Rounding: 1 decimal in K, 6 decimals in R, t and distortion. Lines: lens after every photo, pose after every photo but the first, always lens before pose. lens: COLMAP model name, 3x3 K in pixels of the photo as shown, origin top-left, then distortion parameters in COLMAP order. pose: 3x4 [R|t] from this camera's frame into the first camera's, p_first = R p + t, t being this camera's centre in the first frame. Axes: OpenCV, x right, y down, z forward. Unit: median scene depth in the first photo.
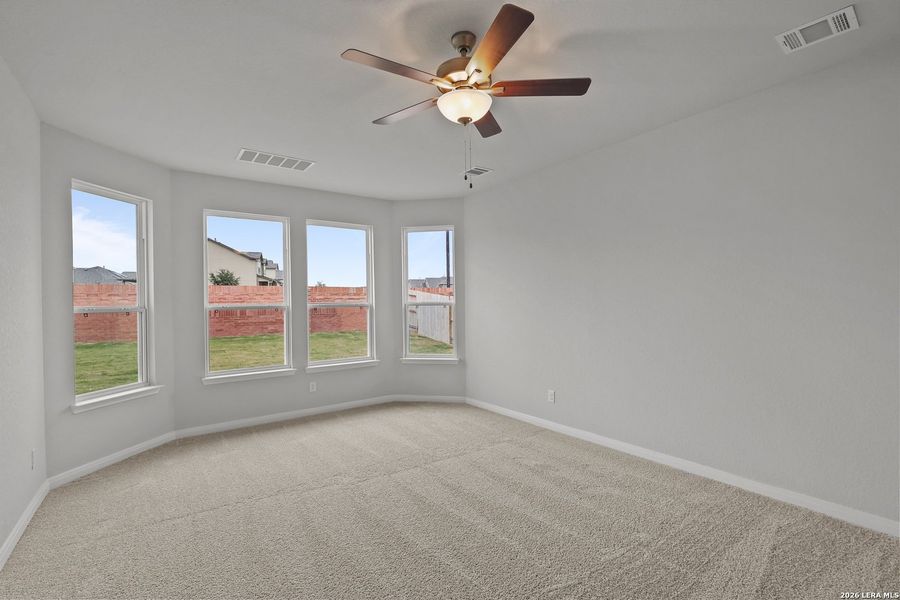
lens RADIAL K [[413.7, 0, 445.4], [0, 413.7, 295.0], [0, 0, 1]] dist [-0.002332, -0.000164]
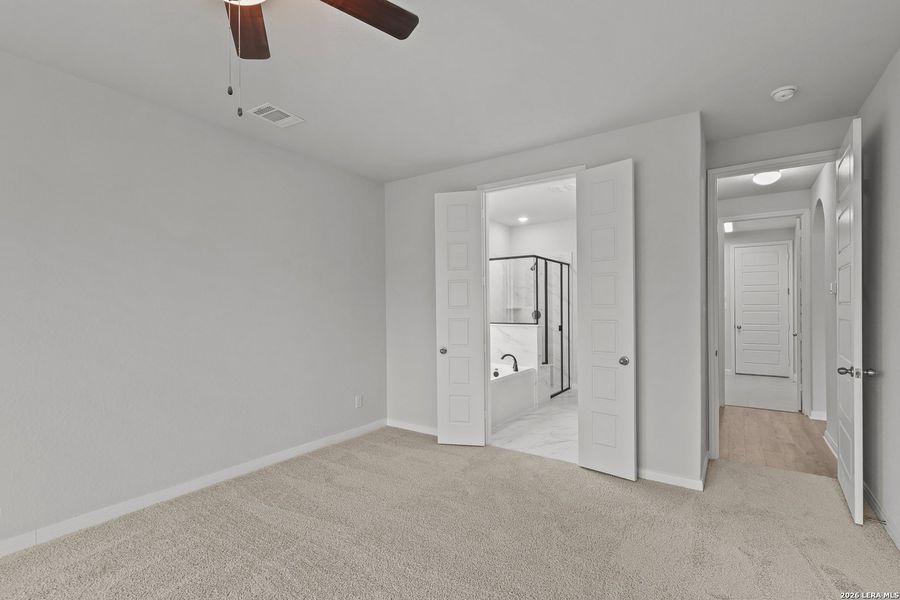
lens RADIAL K [[413.7, 0, 445.4], [0, 413.7, 295.0], [0, 0, 1]] dist [-0.002332, -0.000164]
pose [[-0.299580, 0.035688, 0.953403, -0.538077], [0.009688, 0.999362, -0.034364, 0.023737], [-0.954022, -0.001058, -0.299735, 0.810680]]
